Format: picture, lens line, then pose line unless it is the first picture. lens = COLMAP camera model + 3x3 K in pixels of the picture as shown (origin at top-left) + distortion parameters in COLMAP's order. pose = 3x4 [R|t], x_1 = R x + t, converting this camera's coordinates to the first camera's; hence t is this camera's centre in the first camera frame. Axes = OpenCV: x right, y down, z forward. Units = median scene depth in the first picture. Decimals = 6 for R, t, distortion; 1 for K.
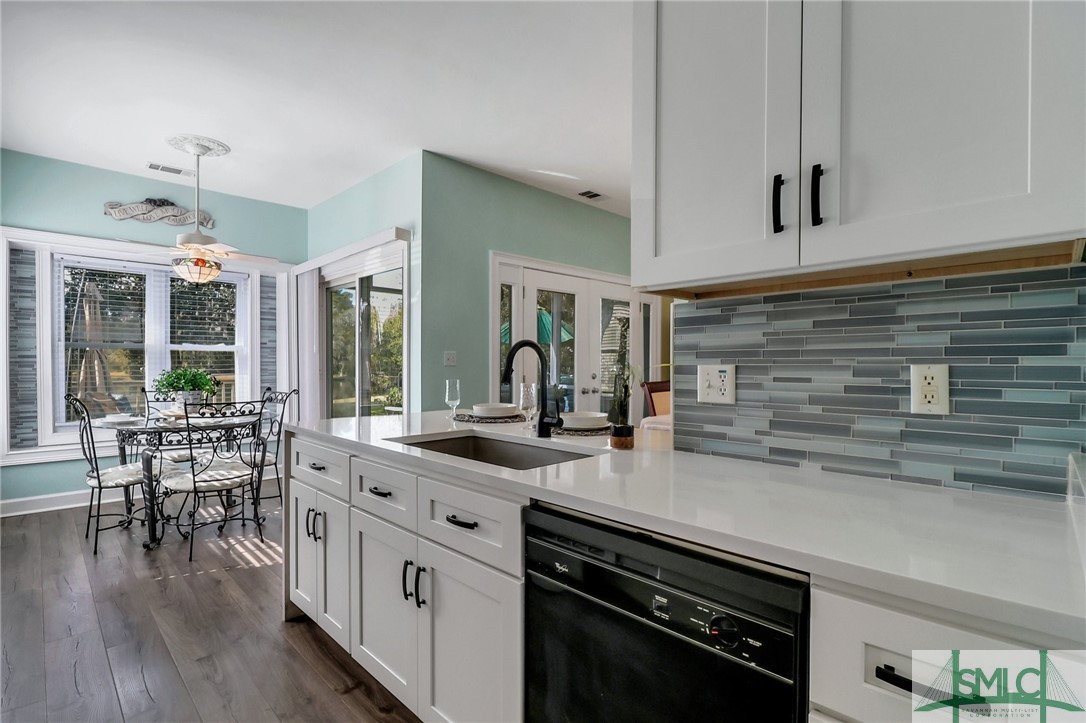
lens RADIAL K [[511.7, 0, 536.4], [0, 511.7, 372.2], [0, 0, 1]] dist [-0.000119, -0.012034]
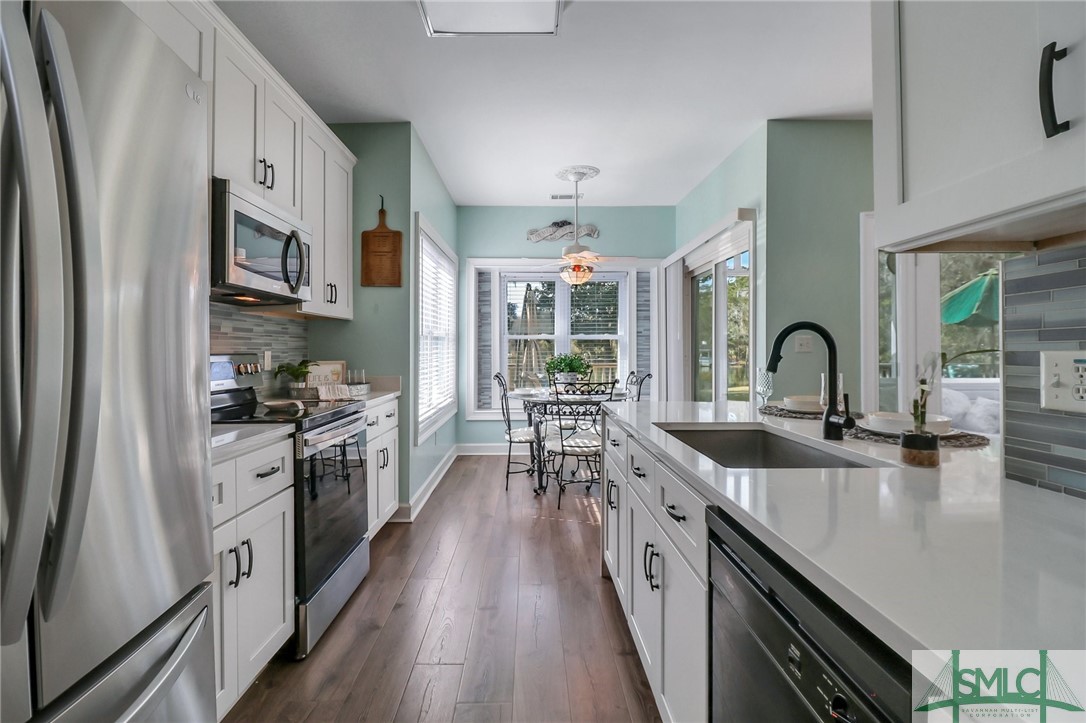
lens RADIAL K [[515.6, 0, 534.8], [0, 515.6, 349.8], [0, 0, 1]] dist [0.001927, -0.013223]
pose [[0.720428, -0.004799, -0.693514, 0.126373], [-0.006410, 0.999887, -0.013577, -0.001175], [0.693501, 0.014227, 0.720316, 0.037602]]
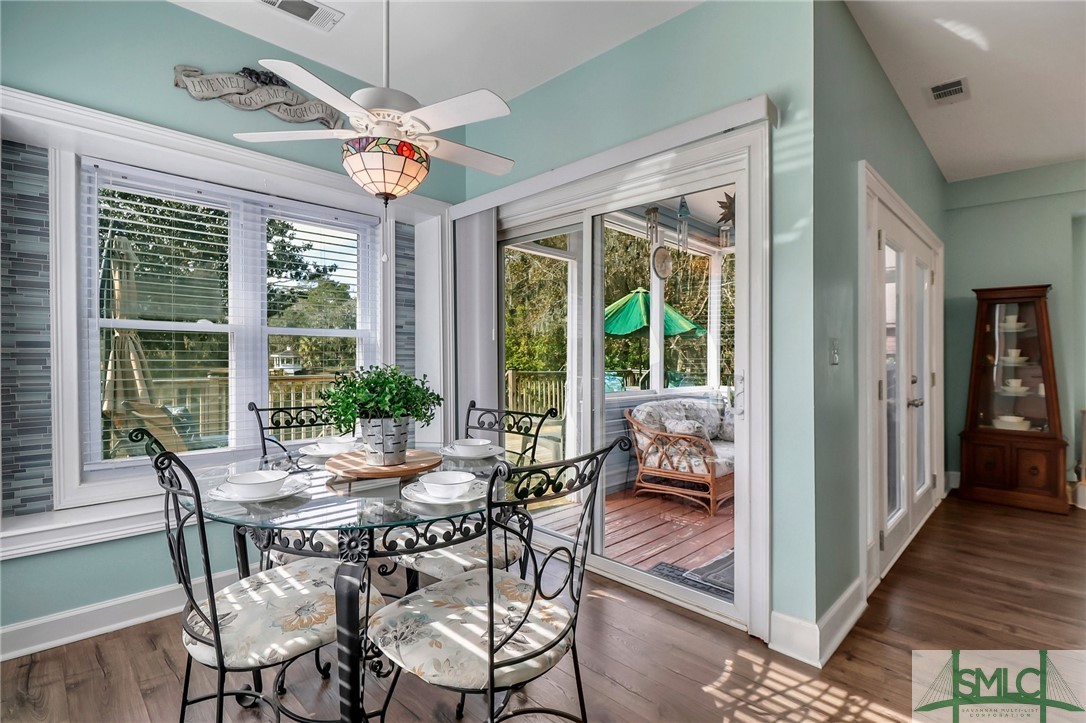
lens RADIAL K [[513.6, 0, 546.0], [0, 513.6, 367.4], [0, 0, 1]] dist [0.000677, -0.016685]
pose [[0.999856, 0.001354, 0.016924, -0.527141], [-0.001403, 0.999995, 0.002896, -0.009855], [-0.016920, -0.002919, 0.999853, 0.508104]]
